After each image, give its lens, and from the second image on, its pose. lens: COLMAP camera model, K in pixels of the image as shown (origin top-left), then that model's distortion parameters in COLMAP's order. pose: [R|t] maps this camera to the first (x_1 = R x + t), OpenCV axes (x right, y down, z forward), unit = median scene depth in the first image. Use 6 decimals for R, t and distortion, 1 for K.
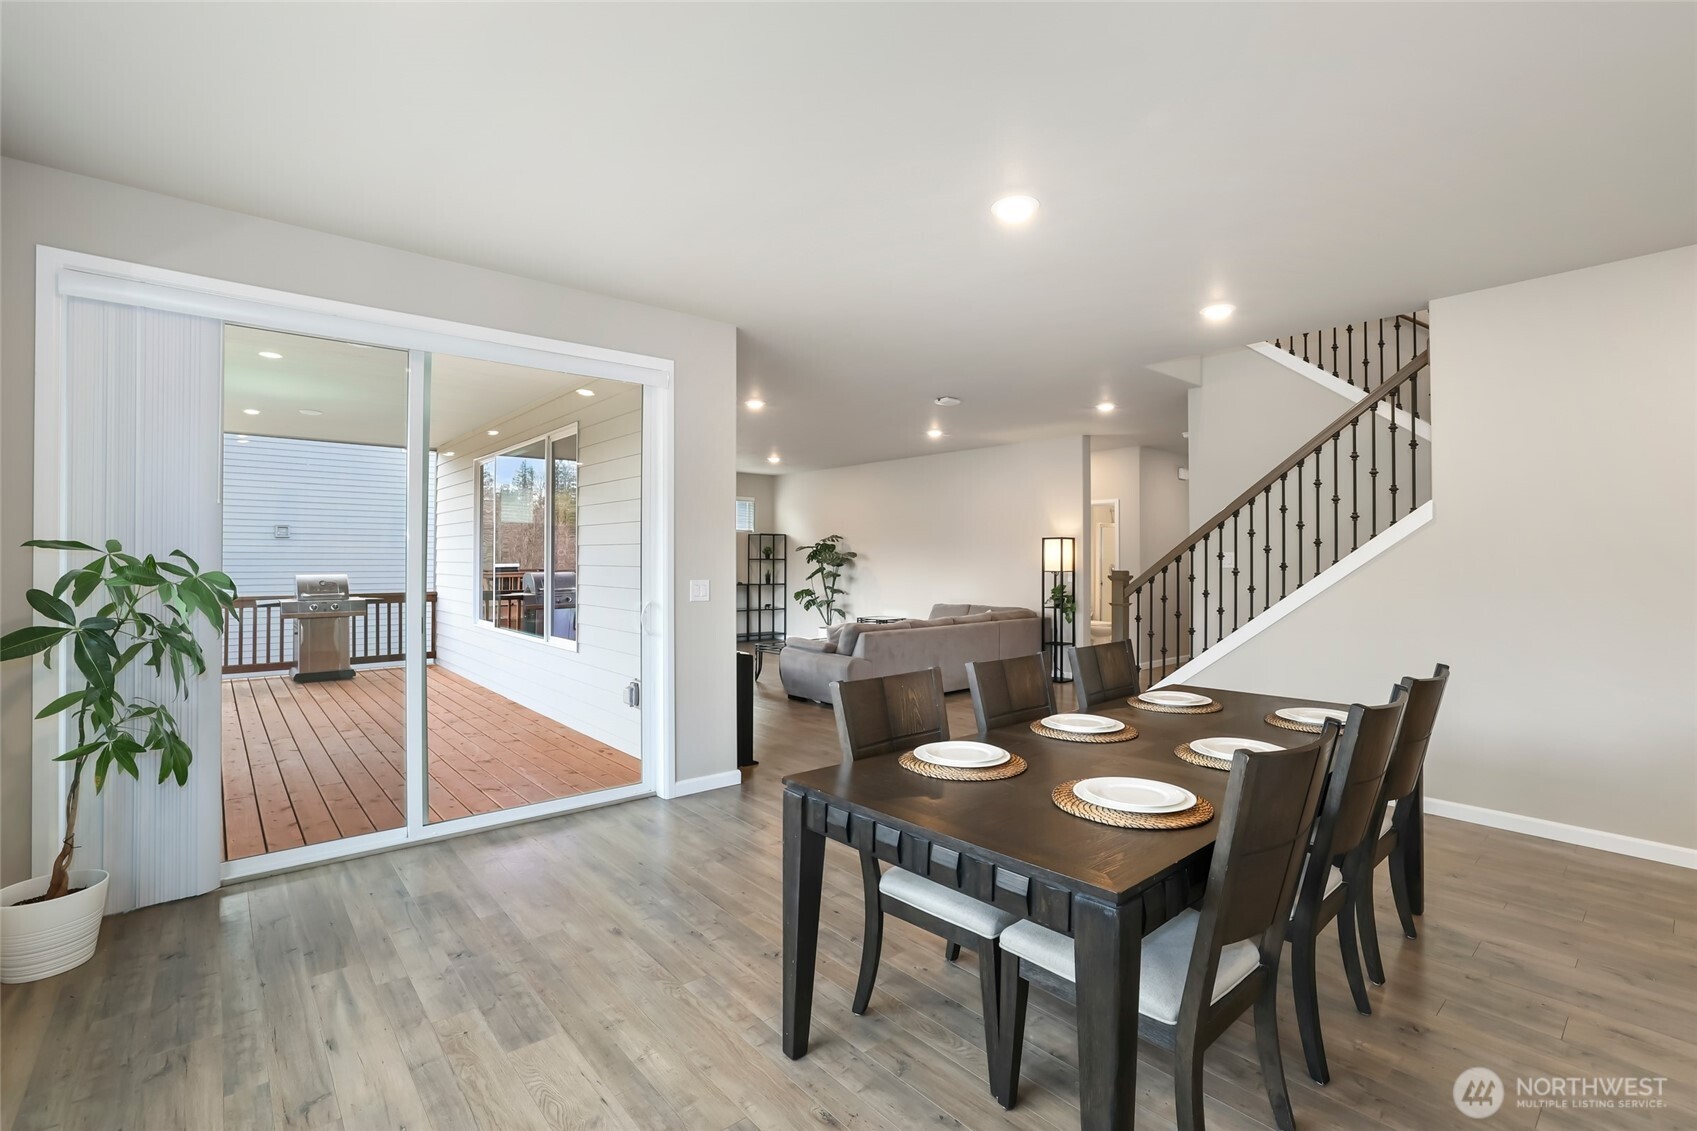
lens RADIAL K [[760.0, 0, 853.5], [0, 760.0, 561.4], [0, 0, 1]] dist [-0.042071, 0.015939]
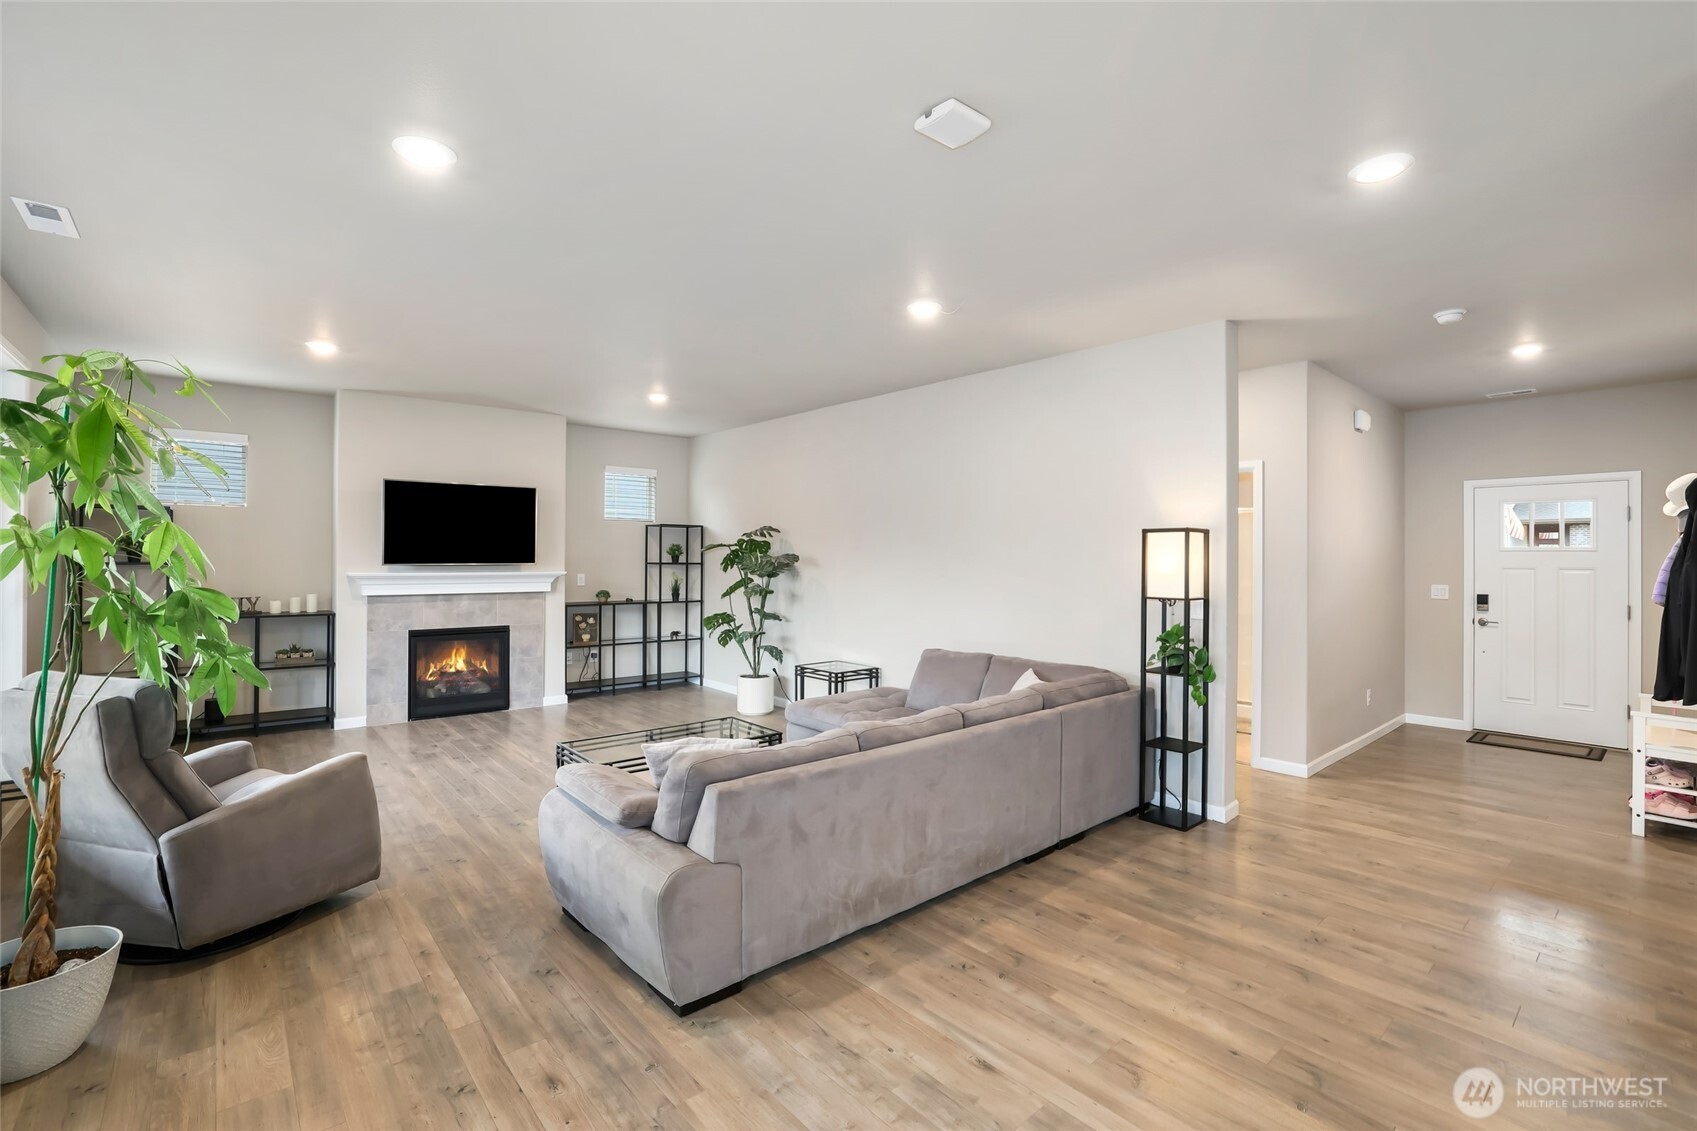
lens RADIAL K [[760.0, 0, 853.5], [0, 760.0, 561.4], [0, 0, 1]] dist [-0.042071, 0.015939]
pose [[0.999988, 0.004724, -0.000893, 0.046760], [-0.004721, 0.999981, 0.003969, -0.008616], [0.000912, -0.003964, 0.999992, 0.382945]]
